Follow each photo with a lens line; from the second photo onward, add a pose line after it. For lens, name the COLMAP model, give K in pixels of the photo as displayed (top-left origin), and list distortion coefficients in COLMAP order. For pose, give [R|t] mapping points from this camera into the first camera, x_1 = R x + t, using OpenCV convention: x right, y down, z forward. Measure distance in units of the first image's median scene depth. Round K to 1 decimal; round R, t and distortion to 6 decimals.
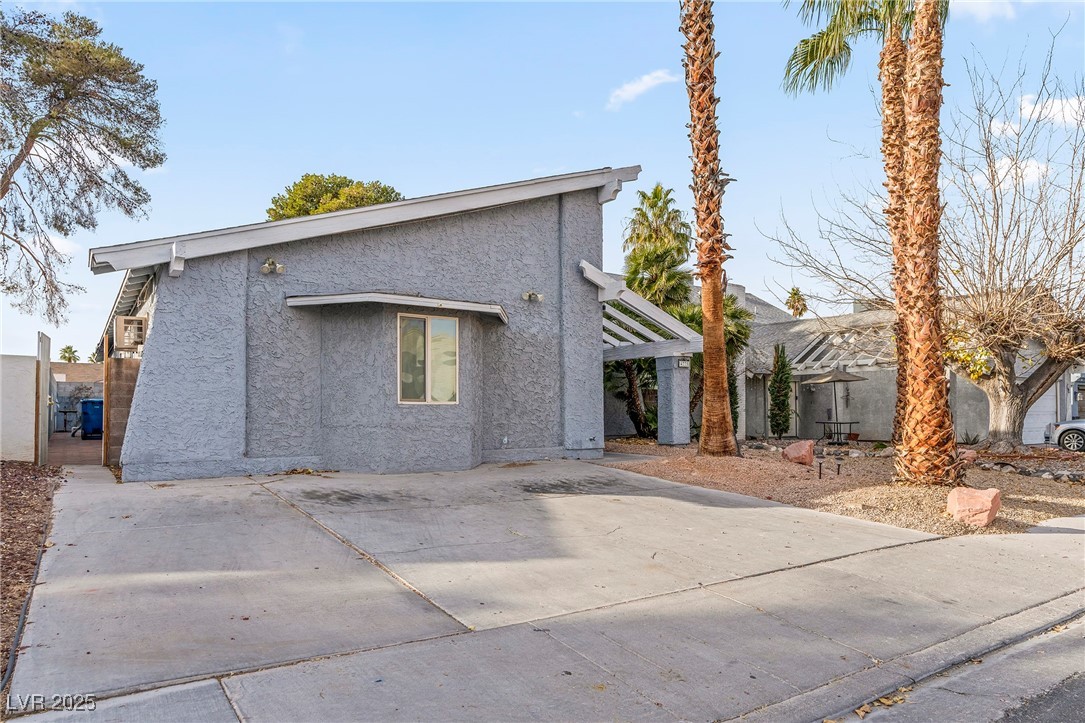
lens RADIAL K [[696.7, 0, 542.3], [0, 696.7, 365.1], [0, 0, 1]] dist [0.000525, 0.000011]
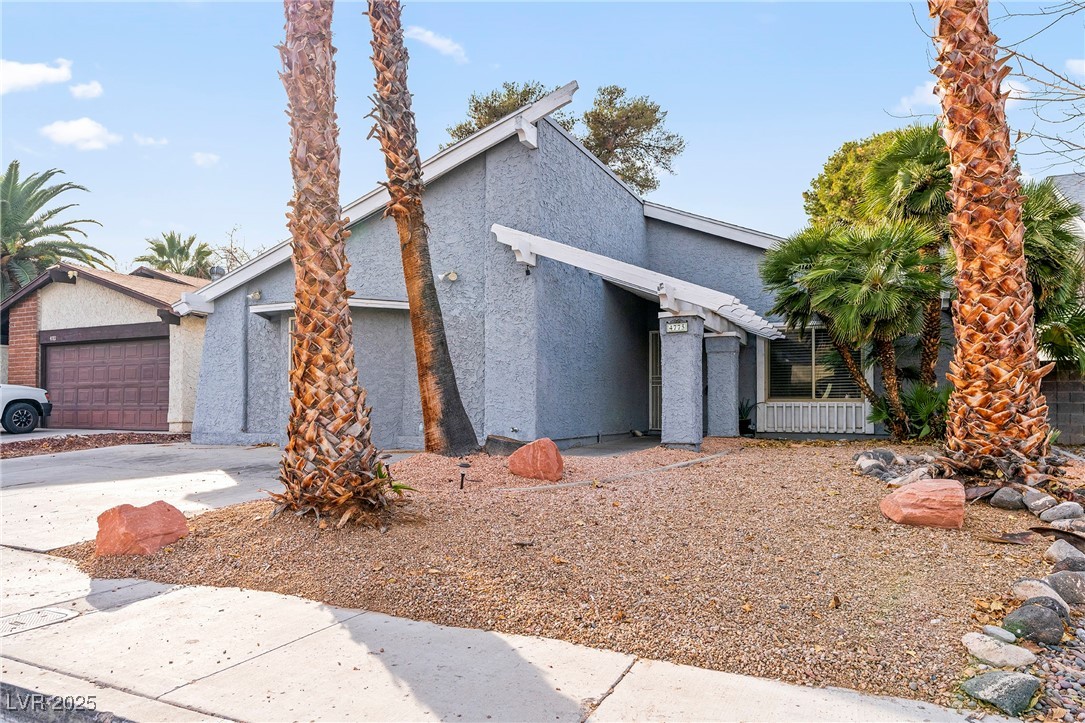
lens RADIAL K [[703.0, 0, 541.9], [0, 703.0, 362.9], [0, 0, 1]] dist [-0.000866, -0.000037]
pose [[0.501059, -0.054729, -0.863681, 1.073325], [0.061056, 0.997747, -0.027803, 0.064773], [0.863257, -0.038802, 0.503272, 0.770725]]
